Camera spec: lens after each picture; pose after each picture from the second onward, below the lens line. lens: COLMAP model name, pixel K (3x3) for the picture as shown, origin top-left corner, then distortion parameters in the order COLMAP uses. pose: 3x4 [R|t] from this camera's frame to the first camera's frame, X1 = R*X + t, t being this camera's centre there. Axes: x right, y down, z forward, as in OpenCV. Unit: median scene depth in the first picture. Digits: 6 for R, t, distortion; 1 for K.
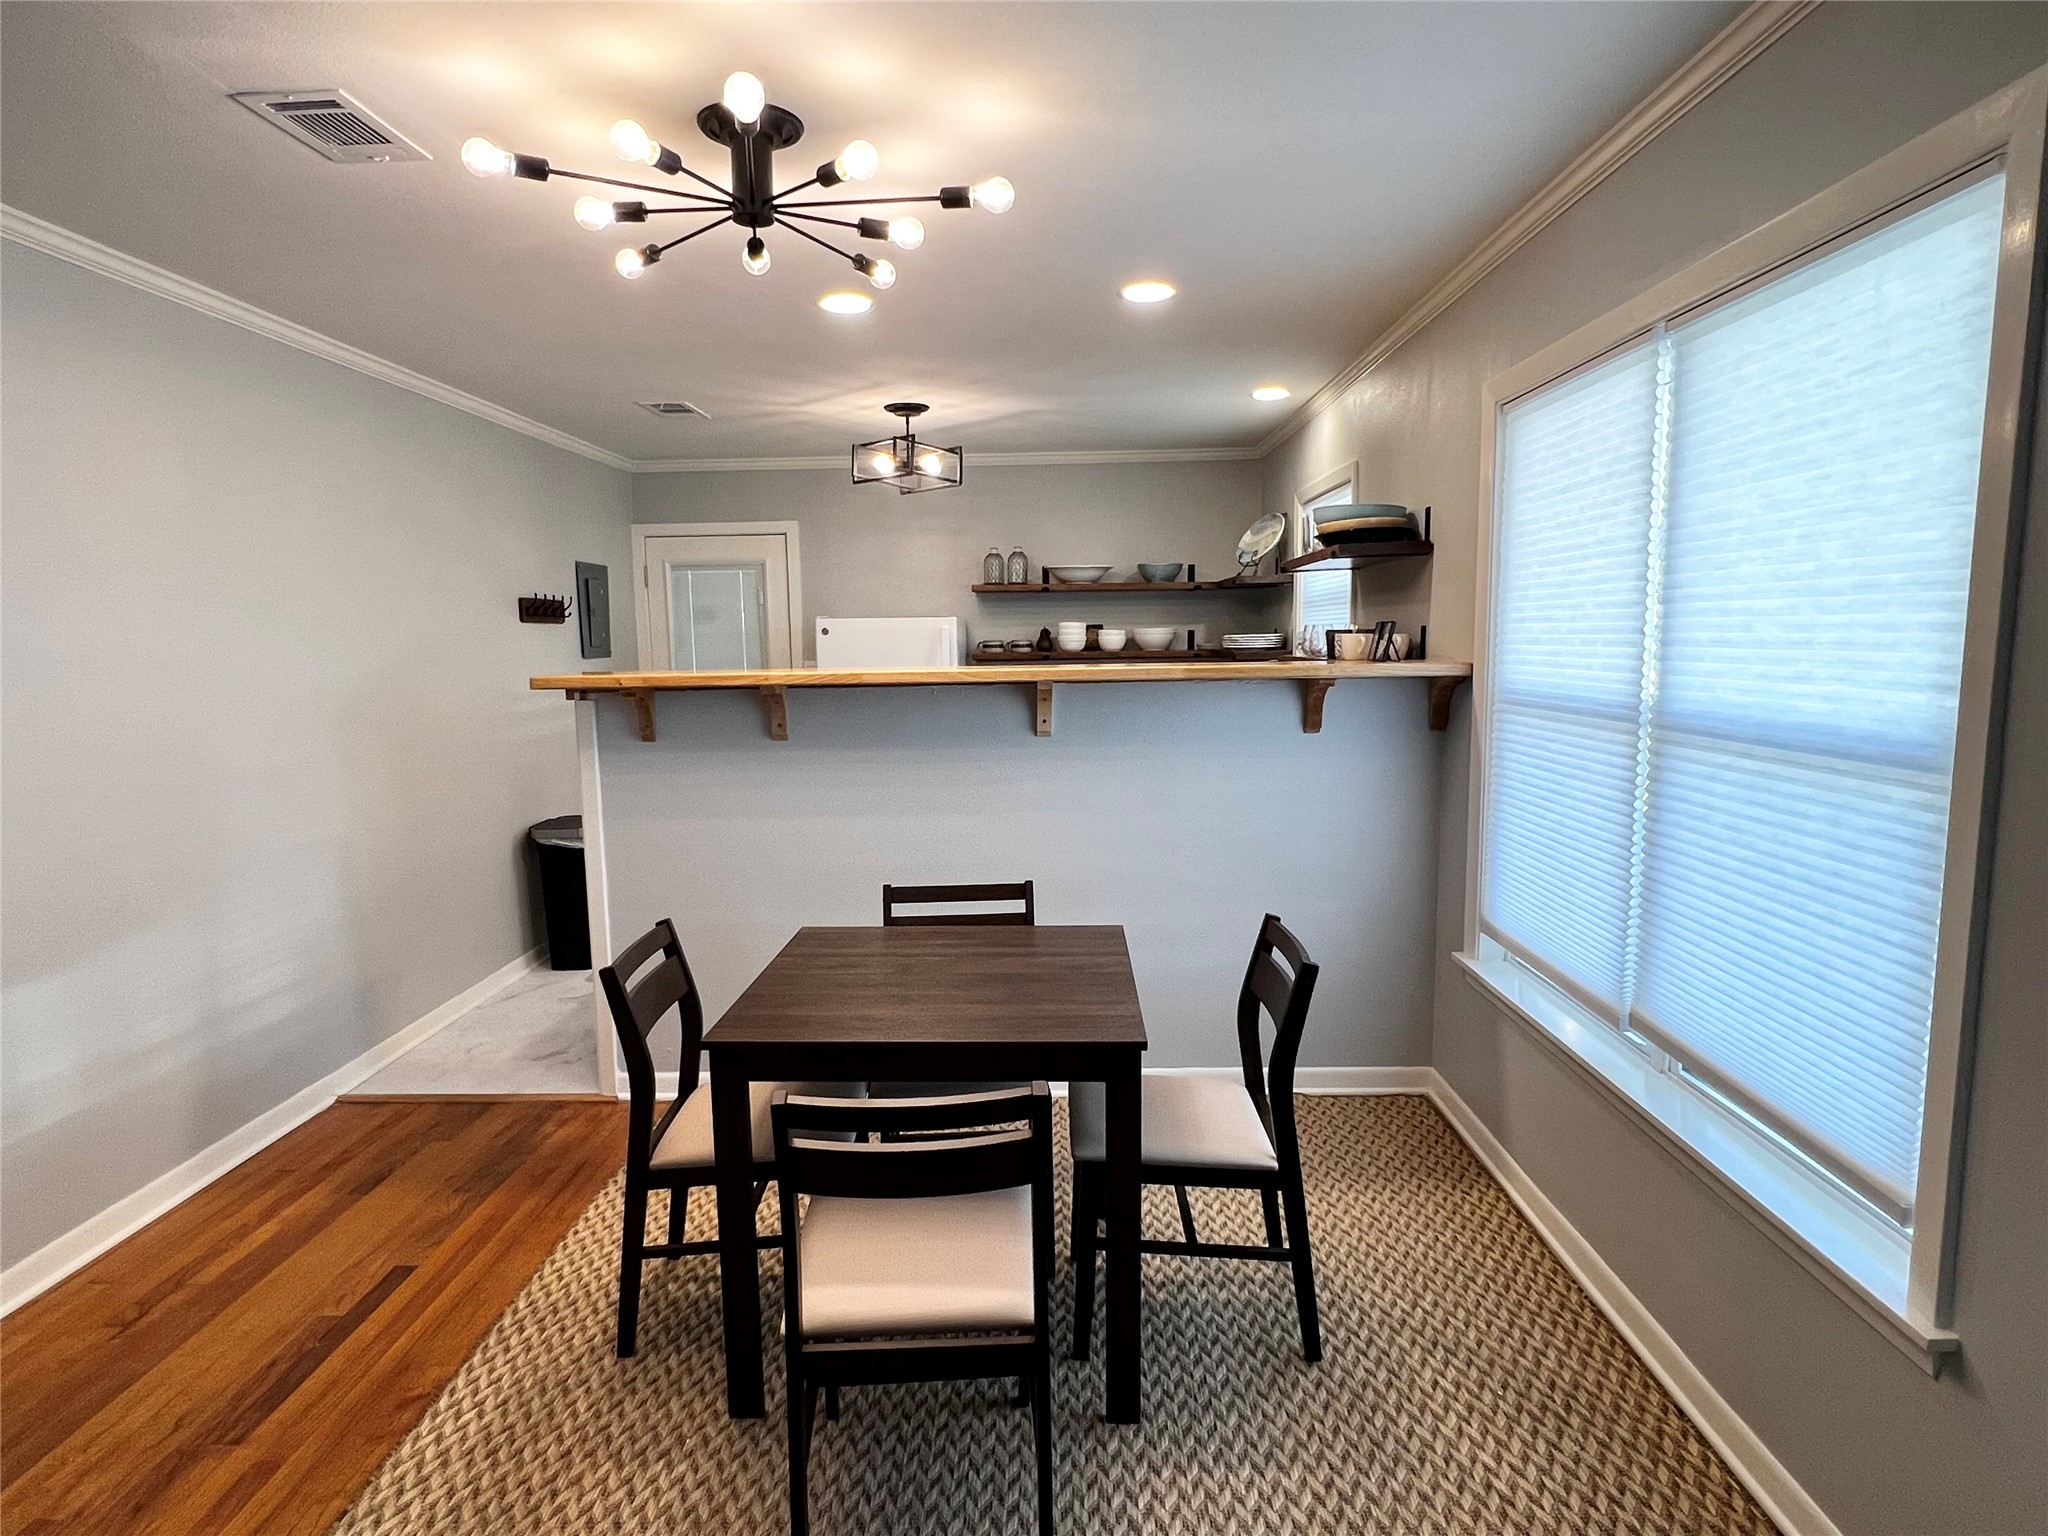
lens RADIAL K [[1123.8, 0, 1012.7], [0, 1123.8, 785.0], [0, 0, 1]] dist [-0.002181, 0.001278]
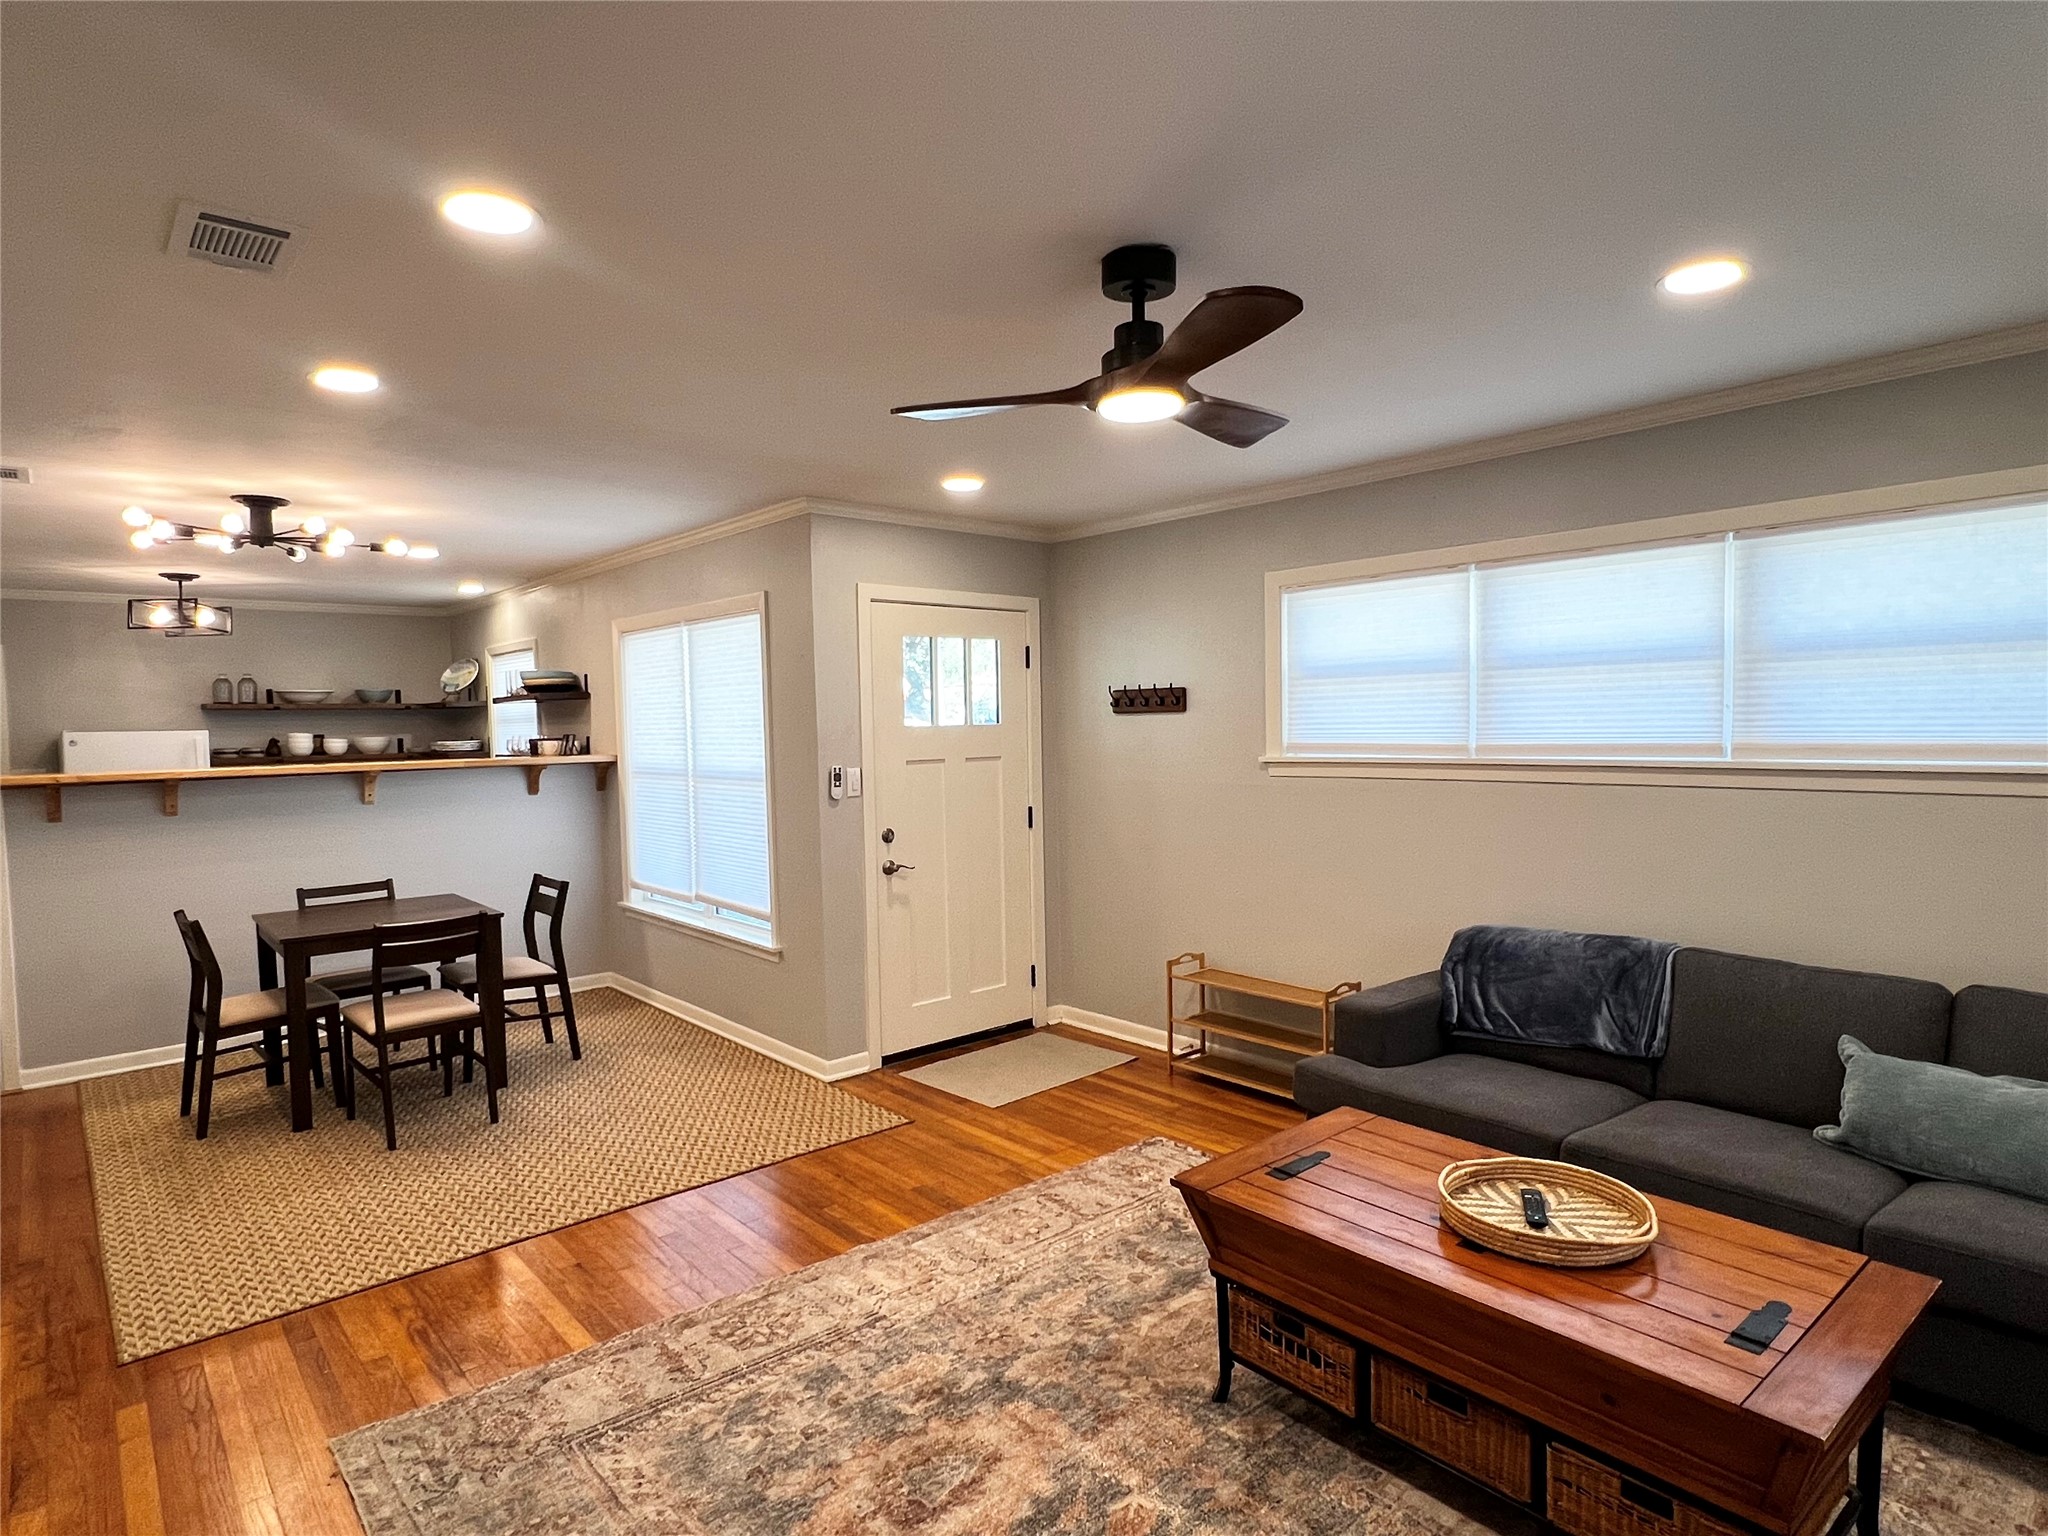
lens RADIAL K [[1123.8, 0, 1014.4], [0, 1123.8, 779.8], [0, 0, 1]] dist [-0.002181, 0.001278]
pose [[0.732467, -0.036143, 0.679842, -0.414671], [0.099691, 0.993520, -0.054588, 0.110655], [-0.673464, 0.107758, 0.731324, -0.896239]]
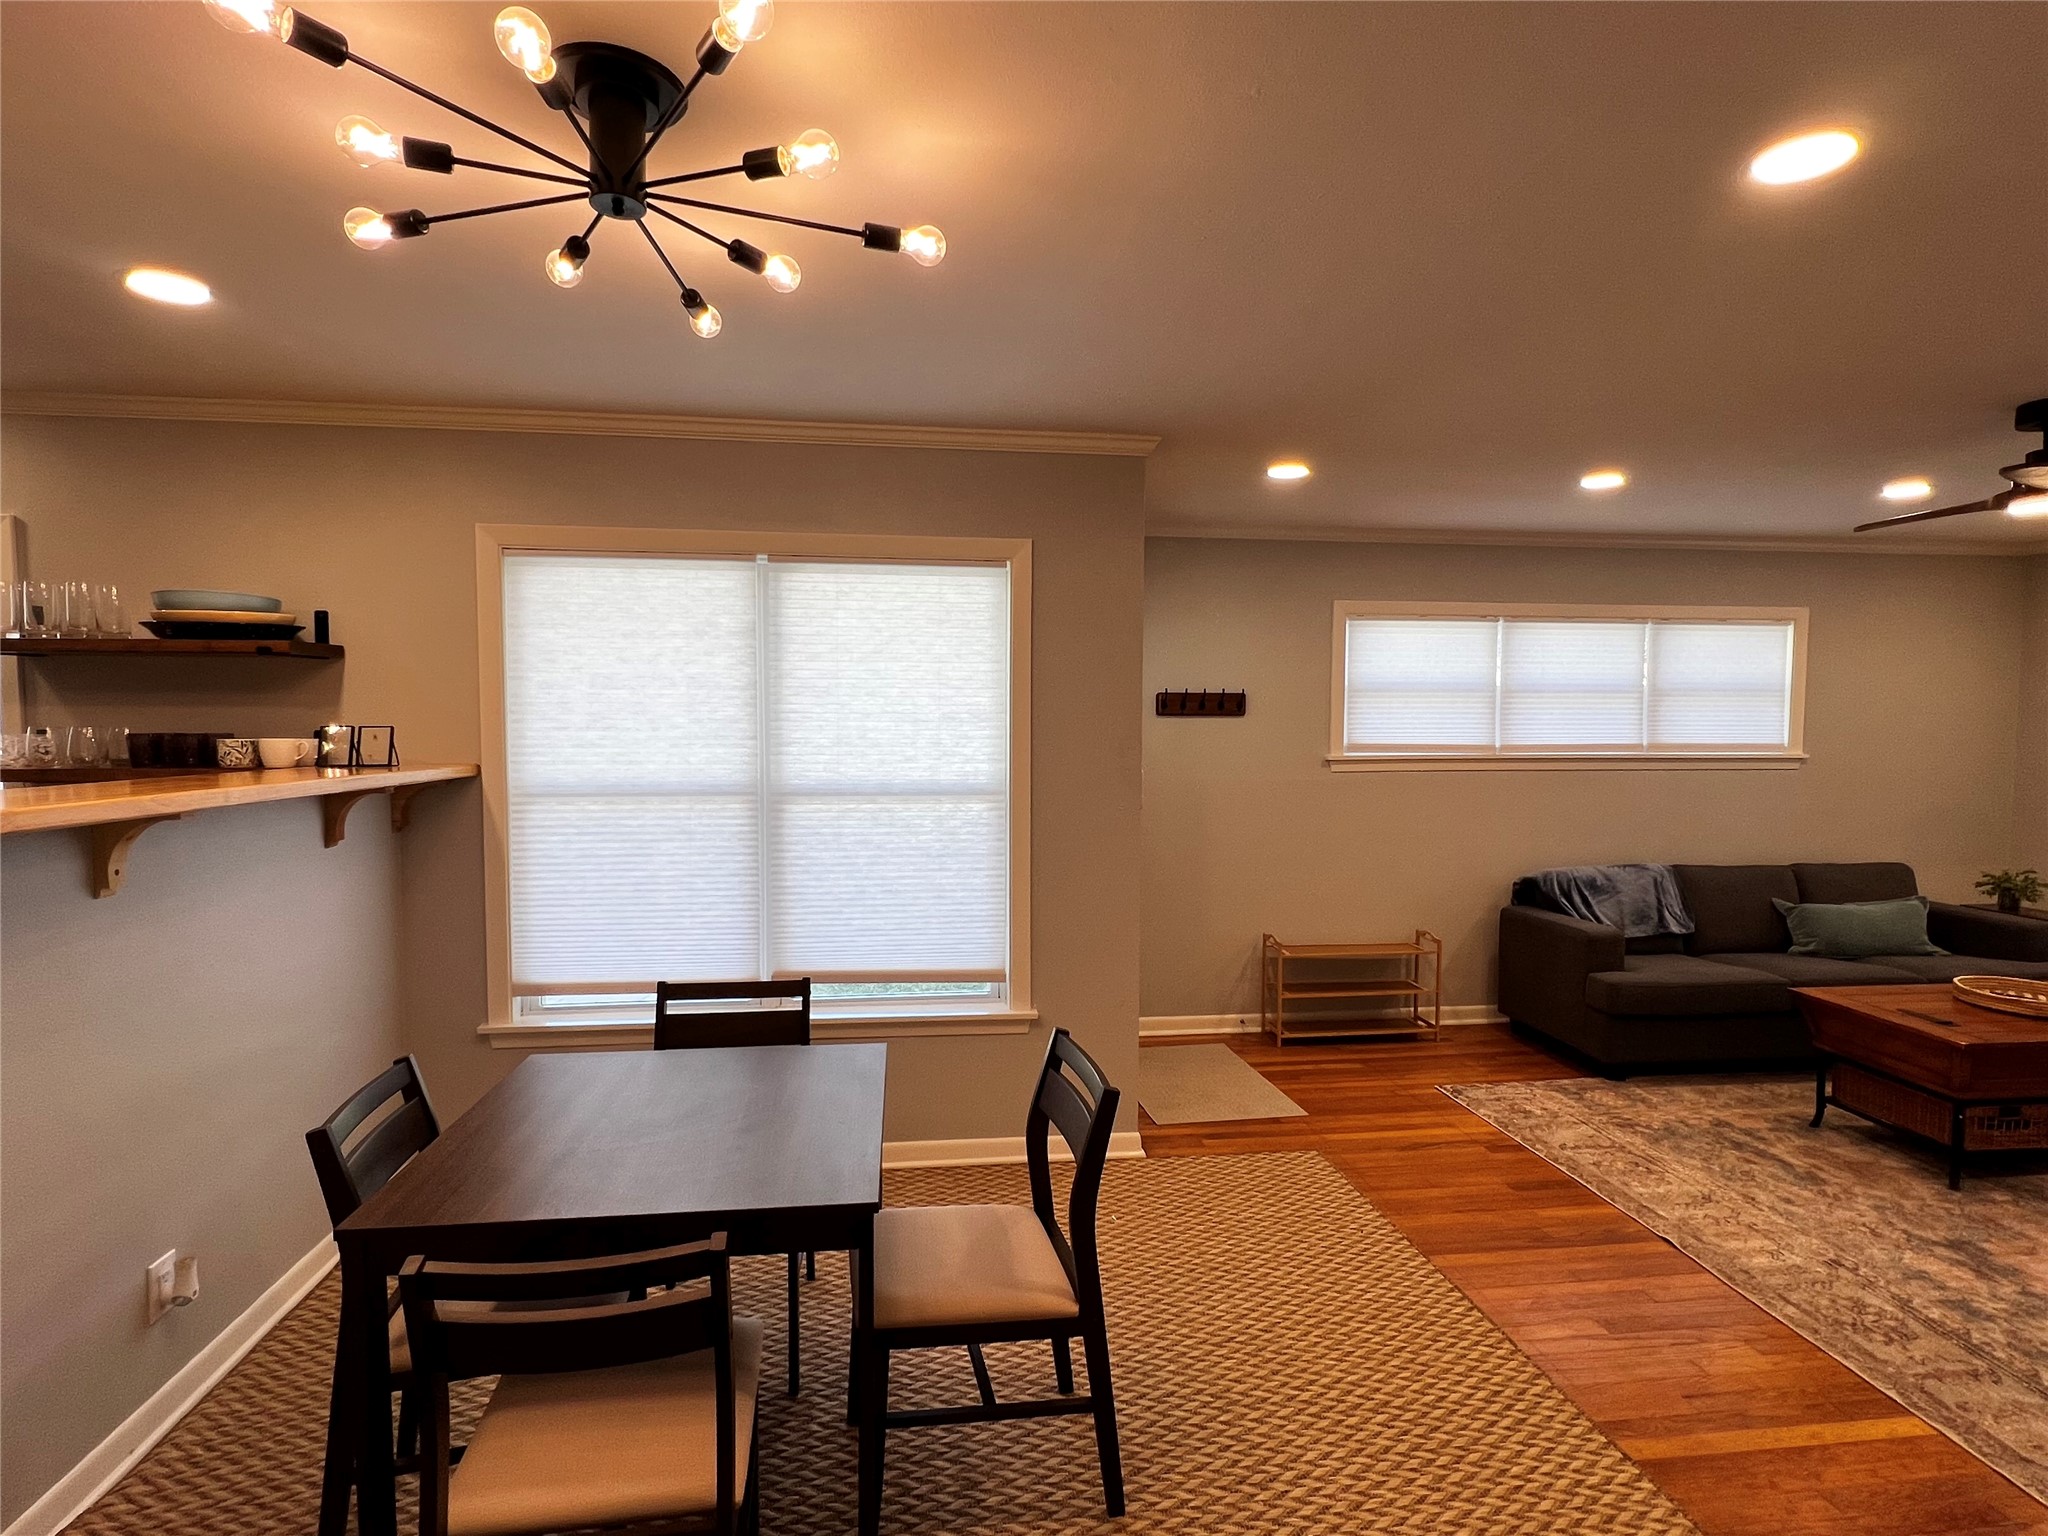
lens RADIAL K [[1016.5, 0, 1017.6], [0, 1016.5, 774.9], [0, 0, 1]] dist [-0.005355, 0.002498]
pose [[-0.151192, -0.034706, 0.987895, -0.640605], [0.131780, 0.989755, 0.054939, -0.077526], [-0.979681, 0.138491, -0.145070, 0.579860]]
